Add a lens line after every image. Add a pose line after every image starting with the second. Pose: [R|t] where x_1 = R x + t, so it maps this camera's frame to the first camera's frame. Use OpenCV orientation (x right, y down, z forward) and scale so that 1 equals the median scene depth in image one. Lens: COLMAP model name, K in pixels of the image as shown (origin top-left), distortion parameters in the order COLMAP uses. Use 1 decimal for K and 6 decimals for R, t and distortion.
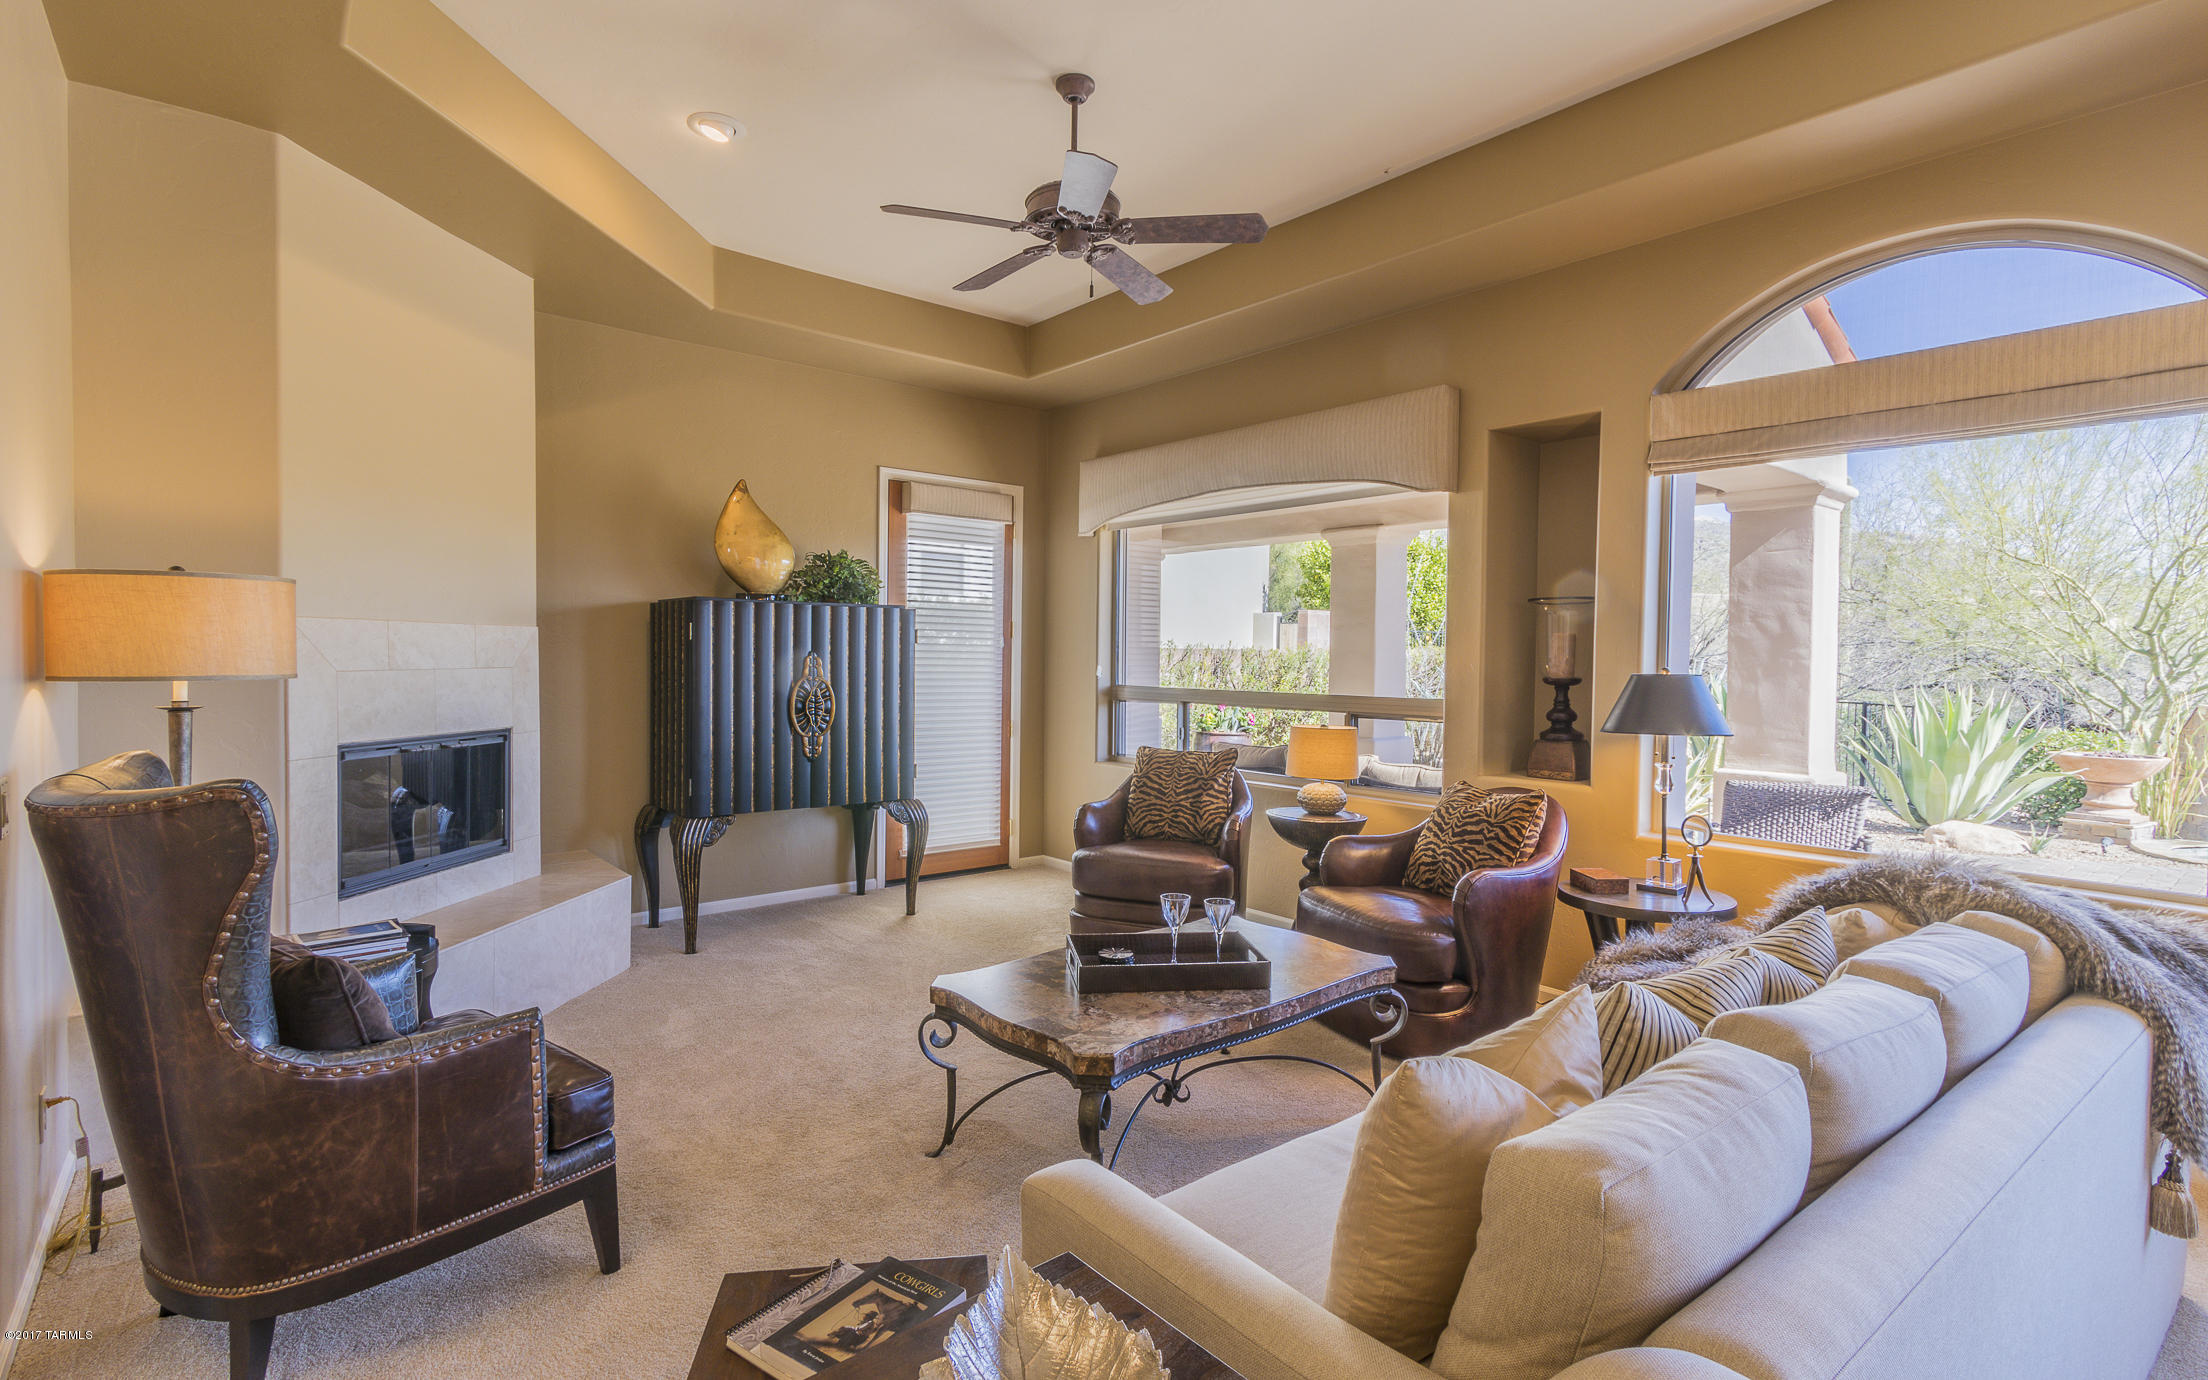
lens RADIAL K [[1038.1, 0, 1081.1], [0, 1038.1, 692.7], [0, 0, 1]] dist [0.000540, -0.000952]
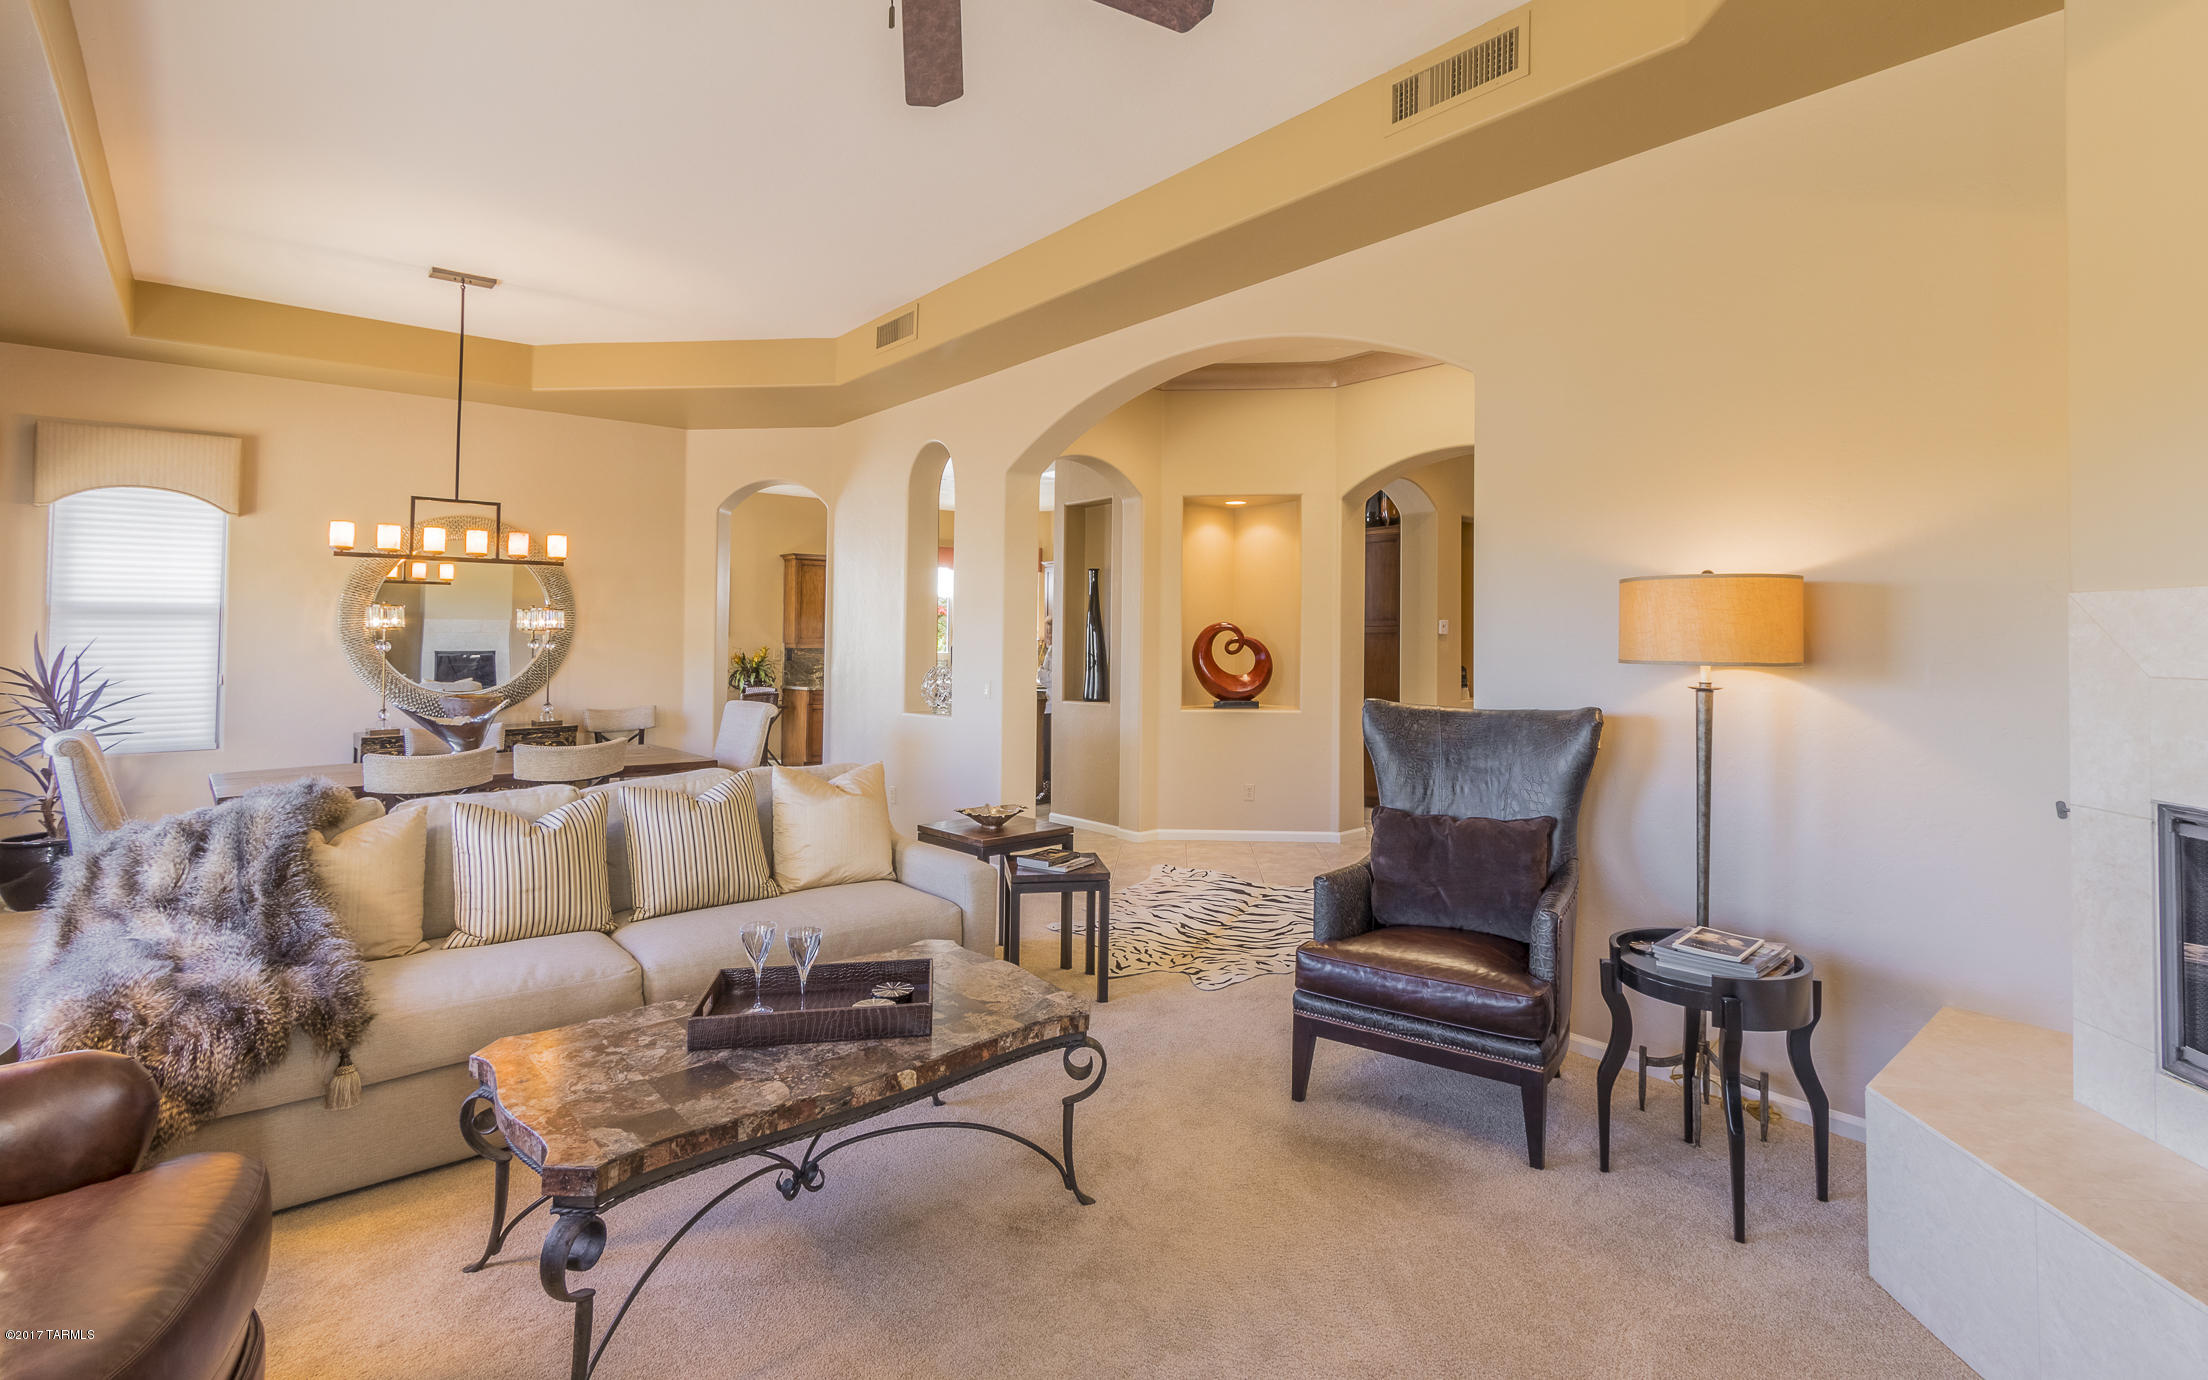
lens RADIAL K [[1026.7, 0, 1094.8], [0, 1026.7, 689.3], [0, 0, 1]] dist [0.002670, -0.000044]
pose [[-0.999636, -0.006079, -0.026301, -0.099525], [-0.008387, 0.996034, 0.088579, -0.058323], [0.025658, 0.088767, -0.995722, 1.528953]]
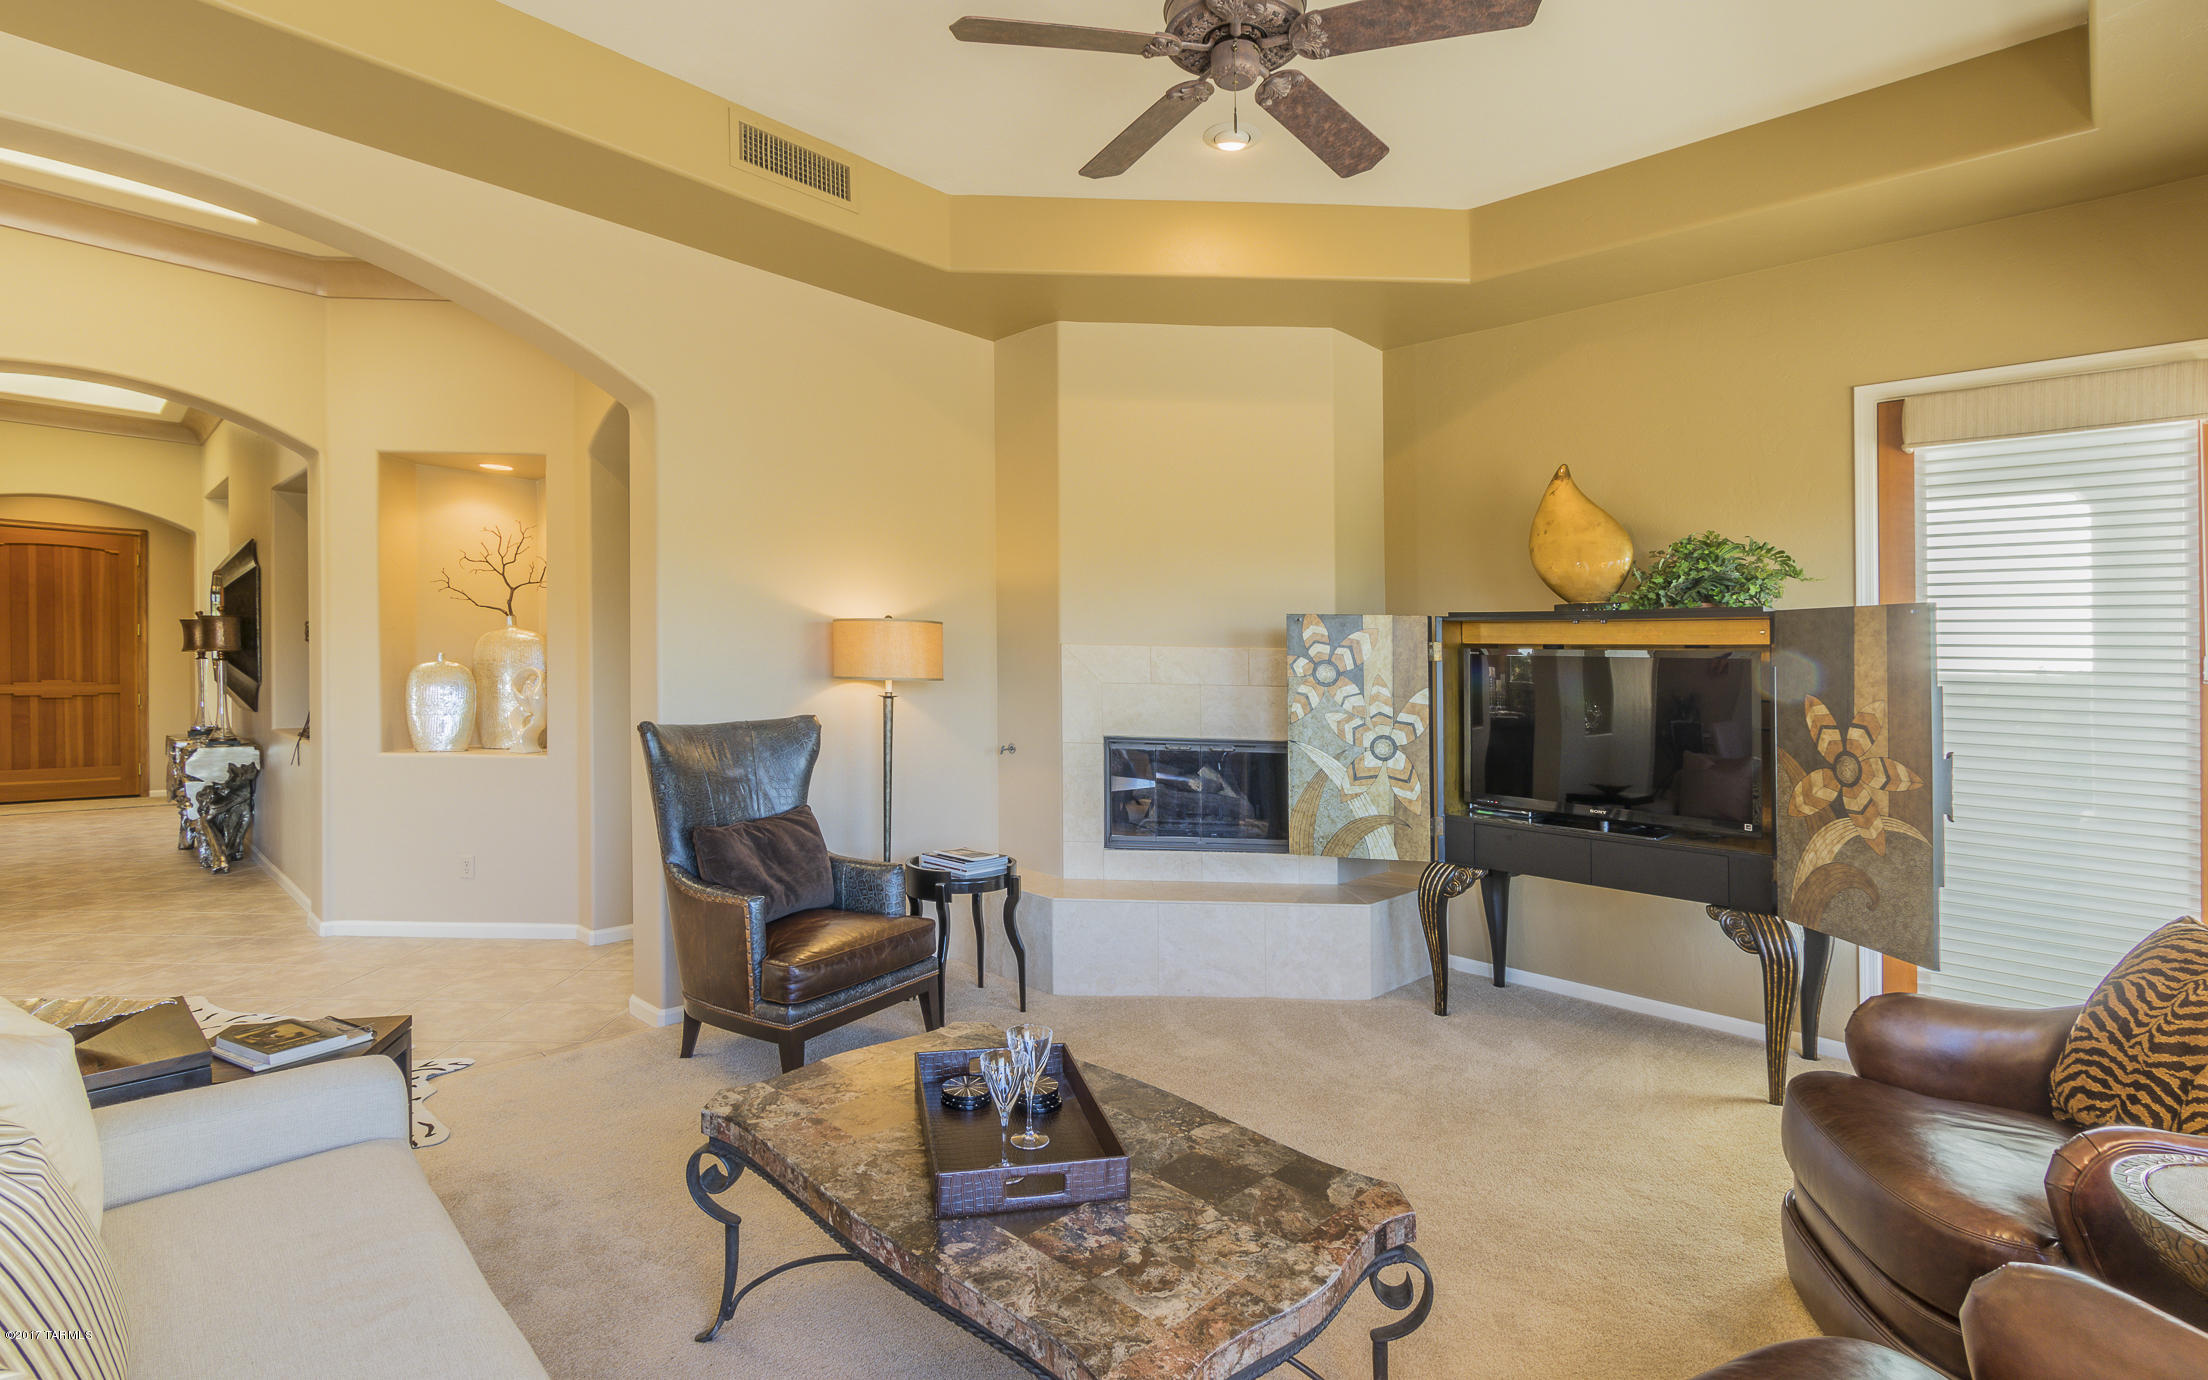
lens RADIAL K [[1026.7, 0, 1094.8], [0, 1026.7, 689.3], [0, 0, 1]] dist [0.002670, -0.000044]
pose [[0.116372, 0.017924, -0.993044, 0.629691], [-0.057752, 0.998268, 0.011250, -0.026325], [0.991525, 0.056041, 0.117205, 0.811215]]
